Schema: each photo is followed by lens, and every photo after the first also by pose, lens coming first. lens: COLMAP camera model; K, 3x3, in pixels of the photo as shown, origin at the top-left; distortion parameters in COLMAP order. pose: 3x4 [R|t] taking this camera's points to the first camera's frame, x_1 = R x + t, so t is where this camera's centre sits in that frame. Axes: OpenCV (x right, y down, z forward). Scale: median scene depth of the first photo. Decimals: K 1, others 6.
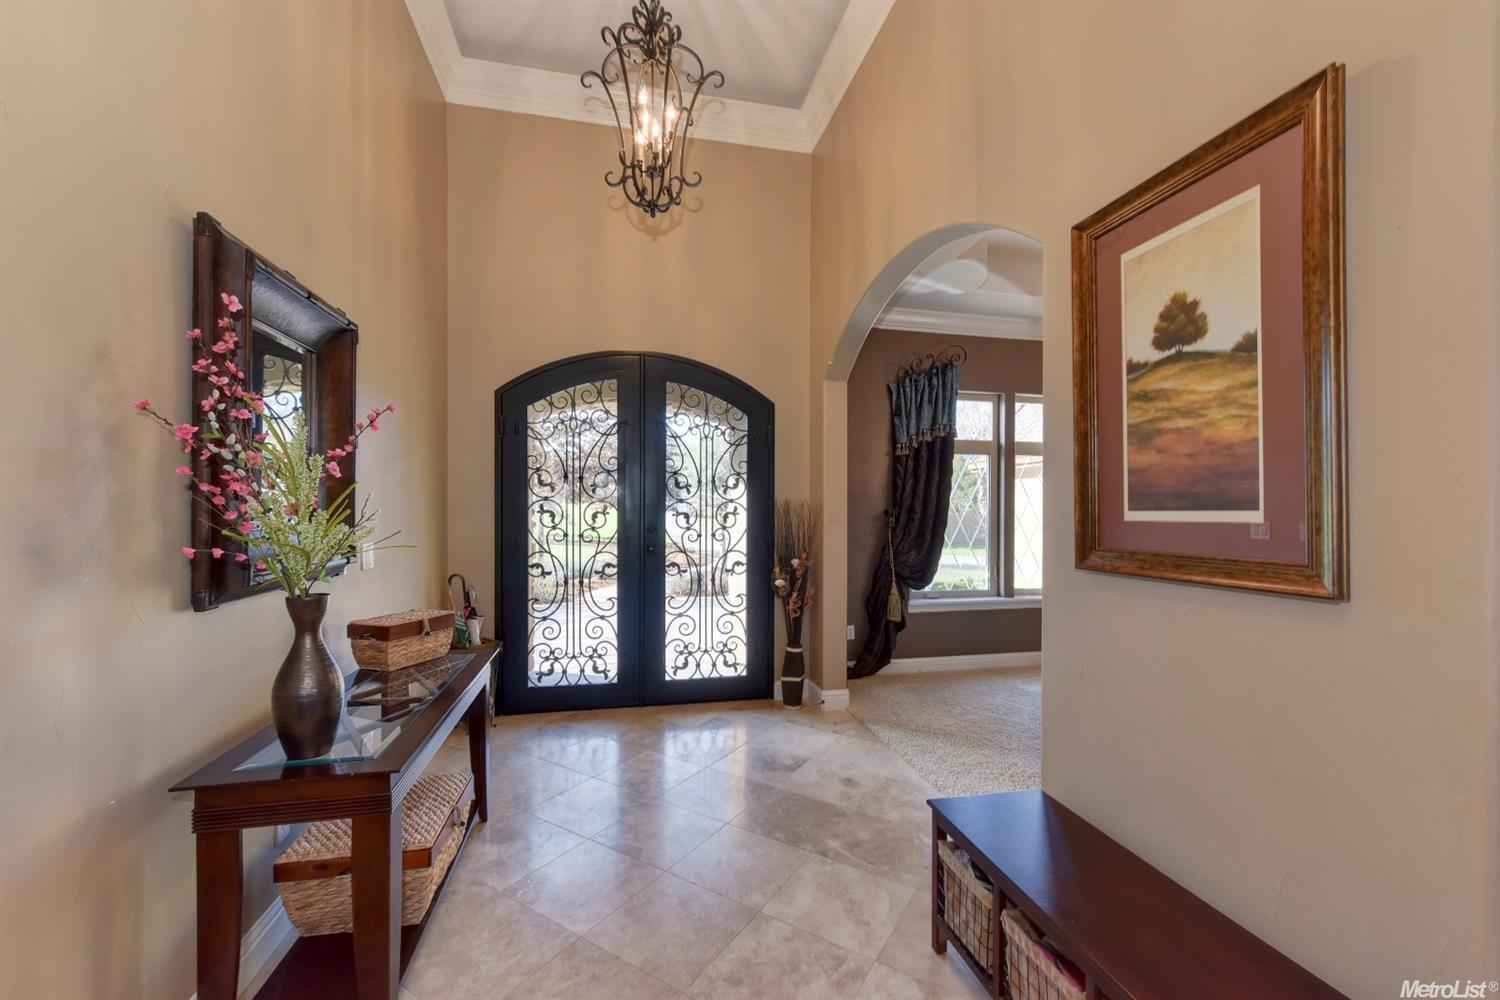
lens RADIAL K [[586.6, 0, 749.0], [0, 586.6, 506.9], [0, 0, 1]] dist [-0.007290, -0.000006]
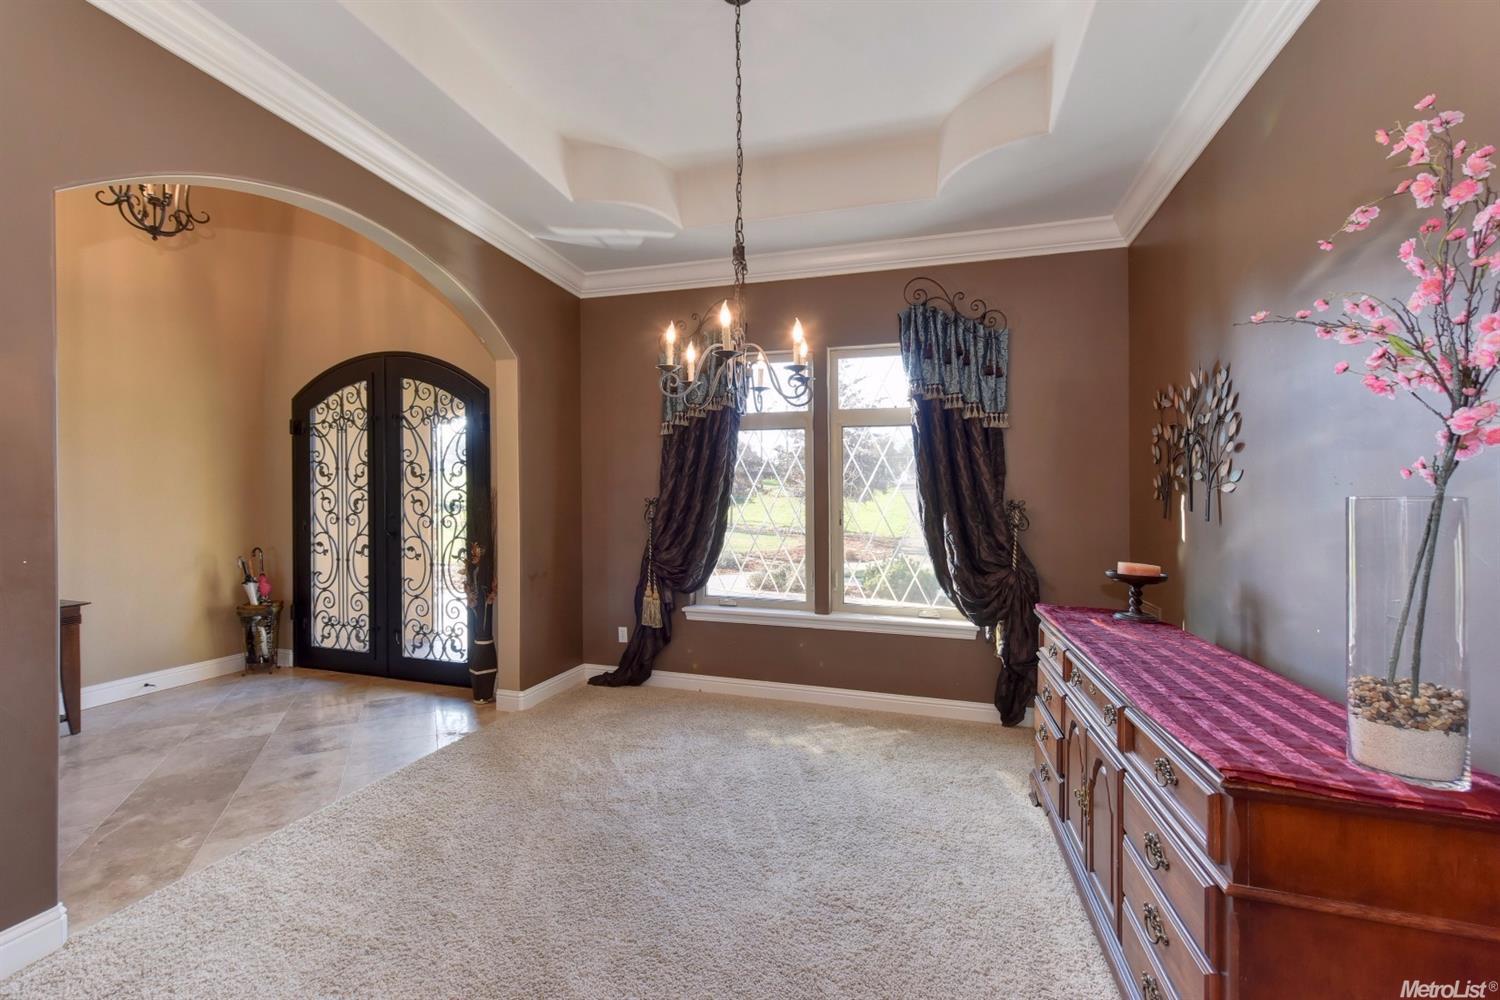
lens RADIAL K [[586.6, 0, 752.8], [0, 586.6, 498.0], [0, 0, 1]] dist [-0.007290, -0.000006]
pose [[0.882727, 0.002945, -0.469877, 0.912274], [-0.005811, 0.999972, -0.004649, 0.007963], [0.469850, 0.006835, 0.882720, 0.352175]]
